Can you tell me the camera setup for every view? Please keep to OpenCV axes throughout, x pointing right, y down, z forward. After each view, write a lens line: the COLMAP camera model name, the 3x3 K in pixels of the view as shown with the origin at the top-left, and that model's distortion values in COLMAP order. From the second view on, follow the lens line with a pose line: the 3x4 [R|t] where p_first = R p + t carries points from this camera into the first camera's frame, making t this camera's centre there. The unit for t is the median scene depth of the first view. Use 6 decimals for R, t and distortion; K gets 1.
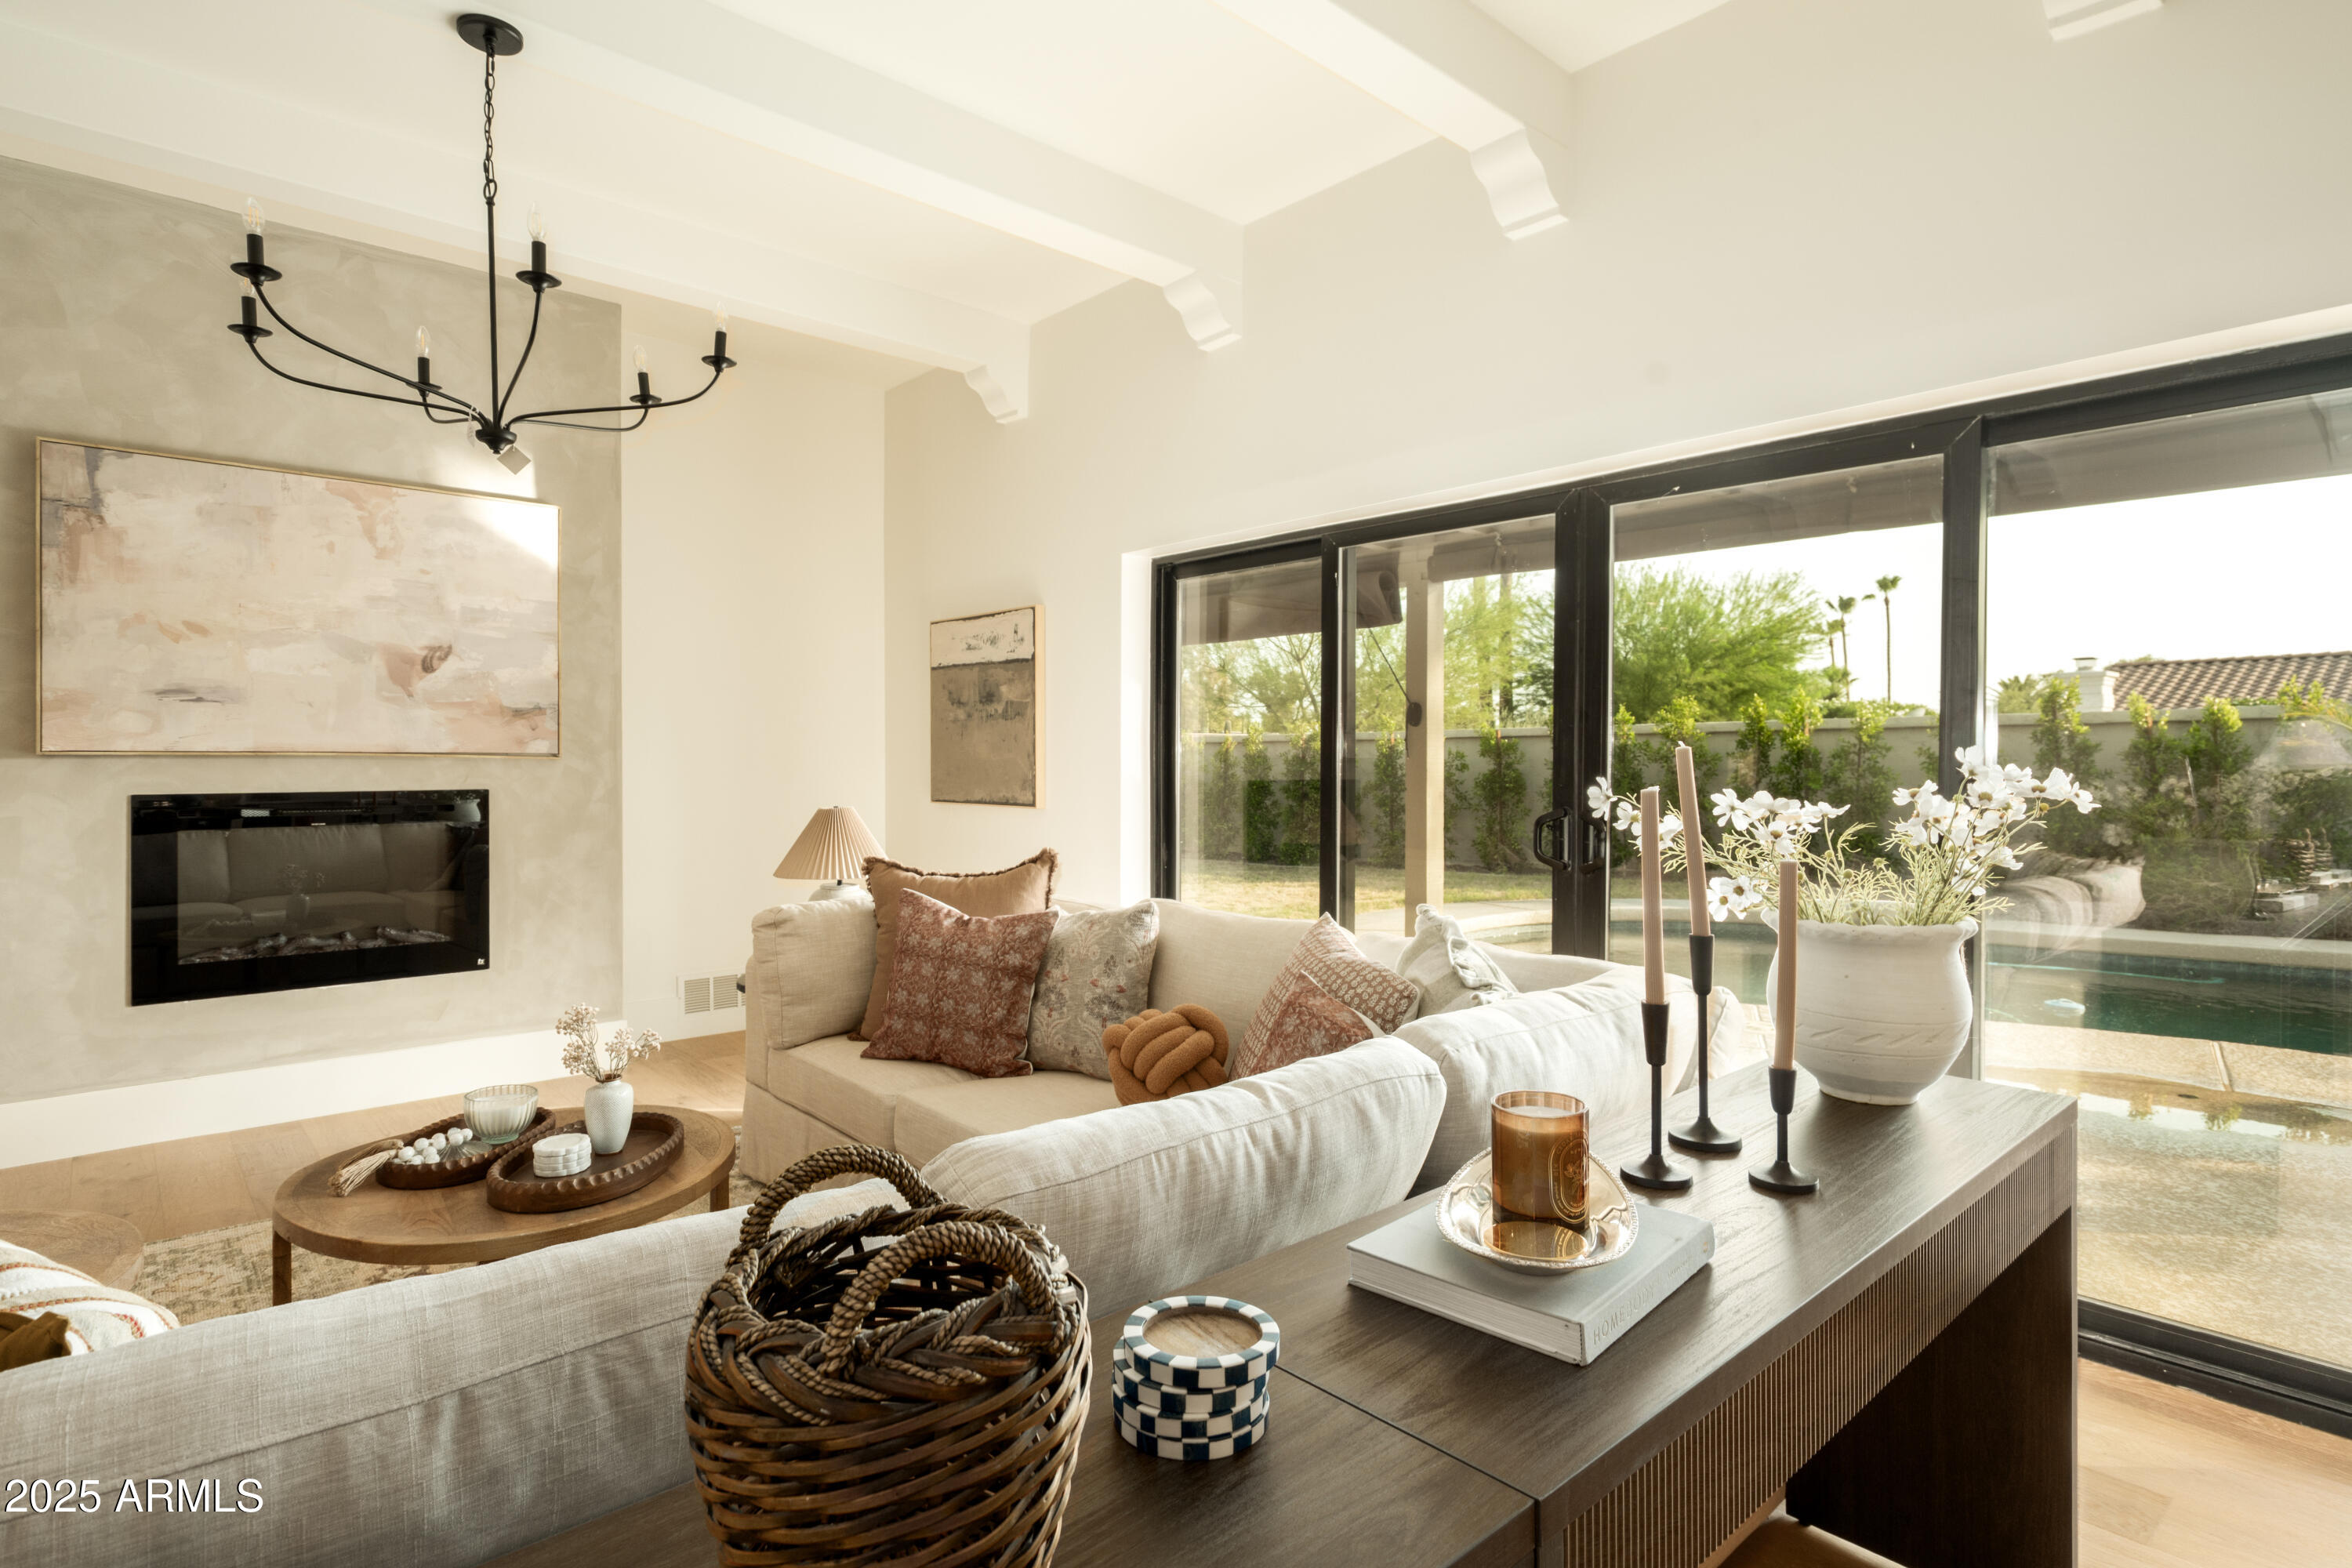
lens RADIAL K [[1208.7, 0, 1177.2], [0, 1208.7, 767.5], [0, 0, 1]] dist [0.002437, 0.000747]
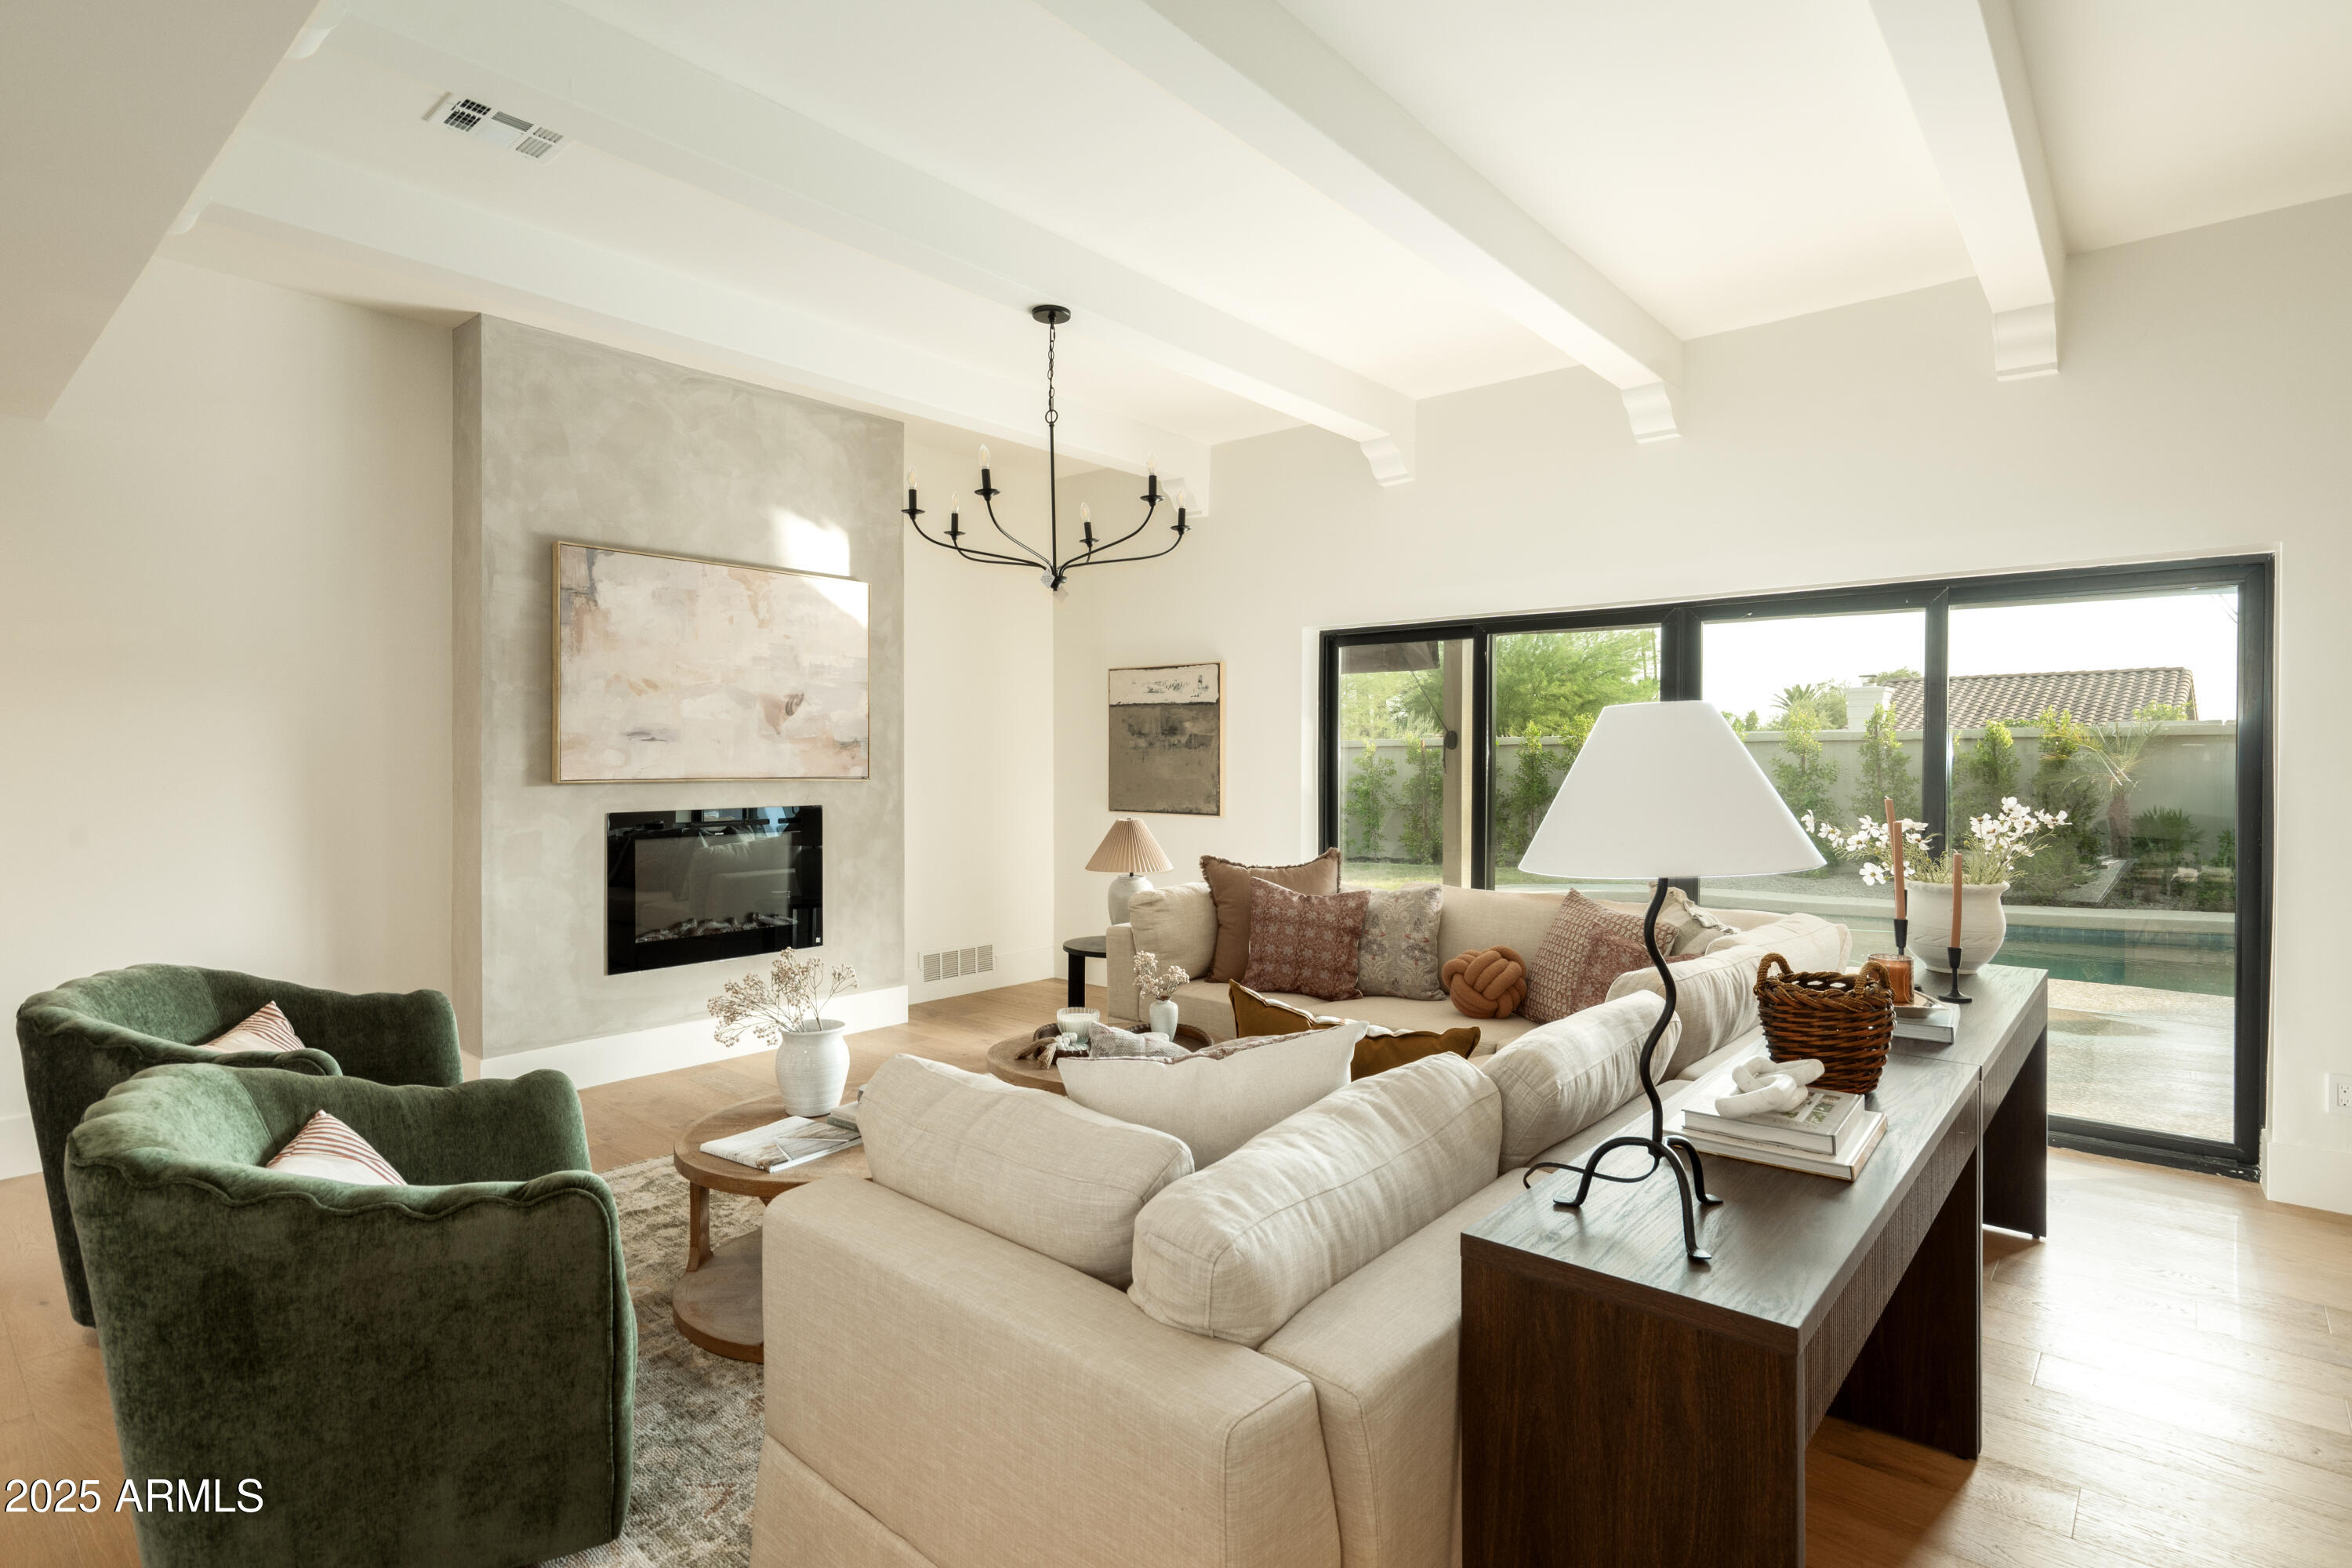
lens RADIAL K [[1180.0, 0, 1179.8], [0, 1180.0, 768.2], [0, 0, 1]] dist [0.000061, 0.000921]
pose [[0.991771, 0.000200, 0.128023, -0.382282], [-0.000579, 0.999996, 0.002928, -0.027152], [-0.128022, -0.002978, 0.991767, -0.309677]]
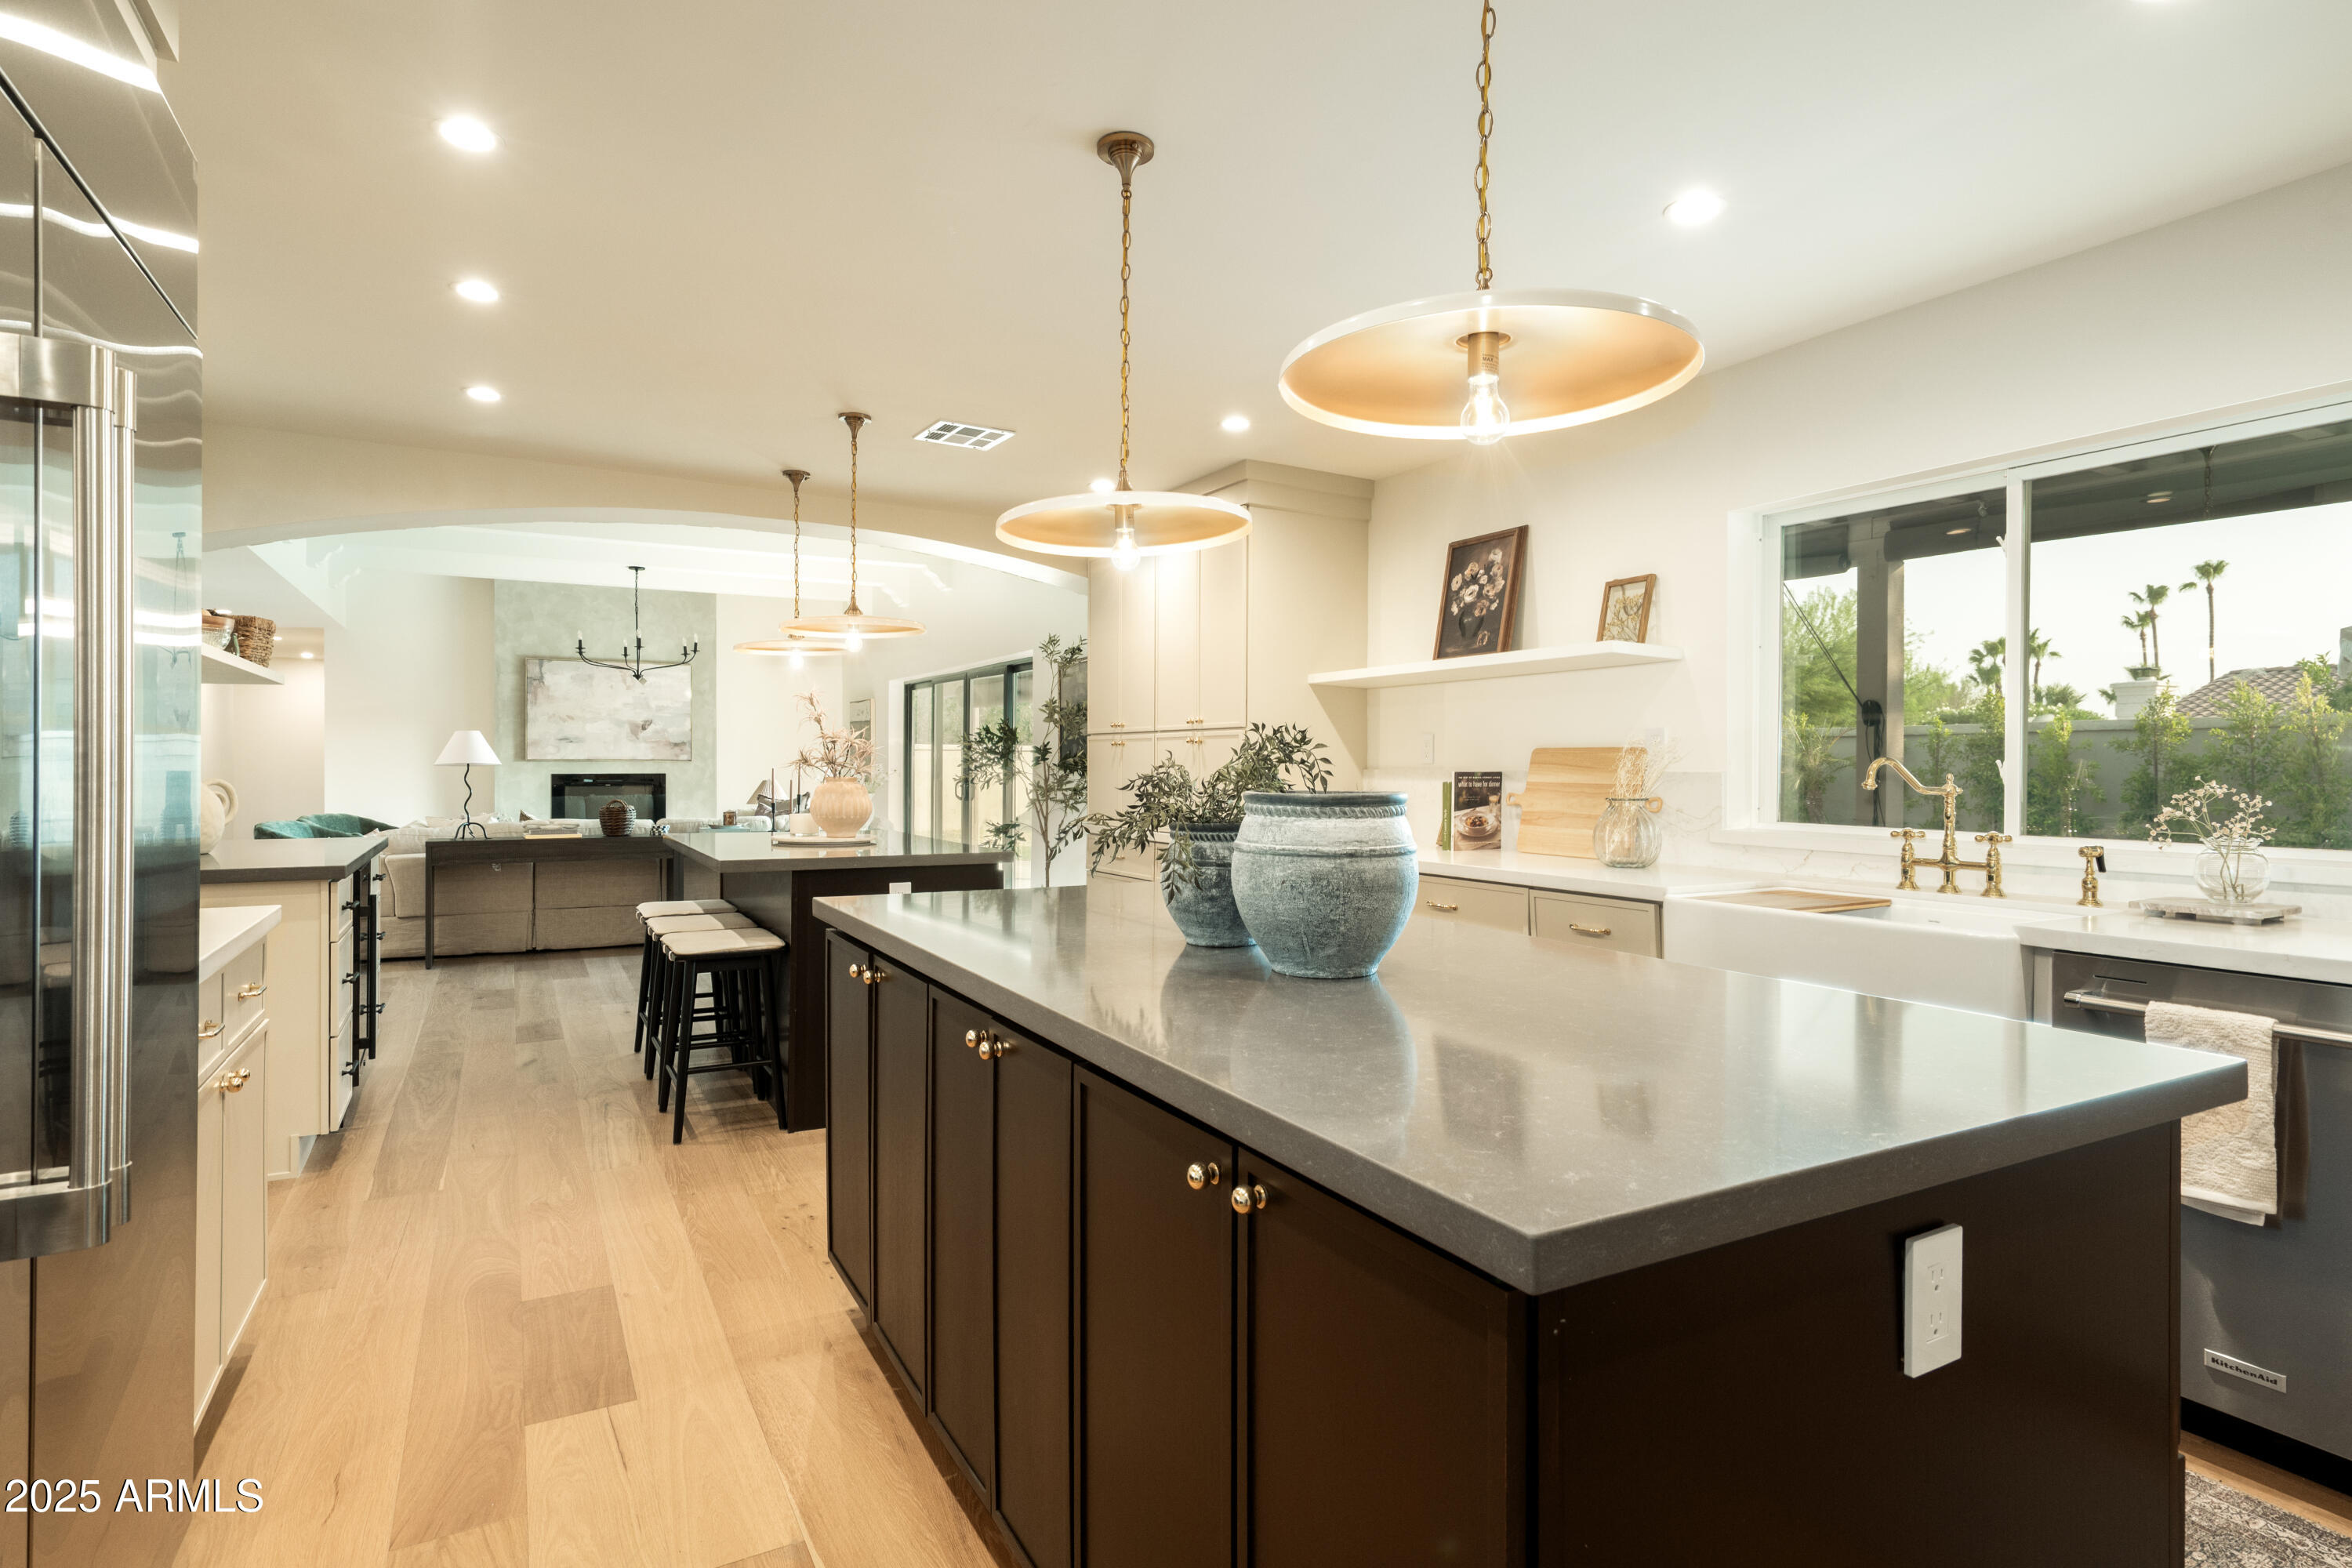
lens RADIAL K [[1208.7, 0, 1175.8], [0, 1208.7, 771.7], [0, 0, 1]] dist [0.002437, 0.000747]
pose [[0.975263, 0.001468, -0.221044, 1.195514], [-0.001861, 0.999997, -0.001568, 0.017653], [0.221041, 0.001940, 0.975263, -1.444679]]
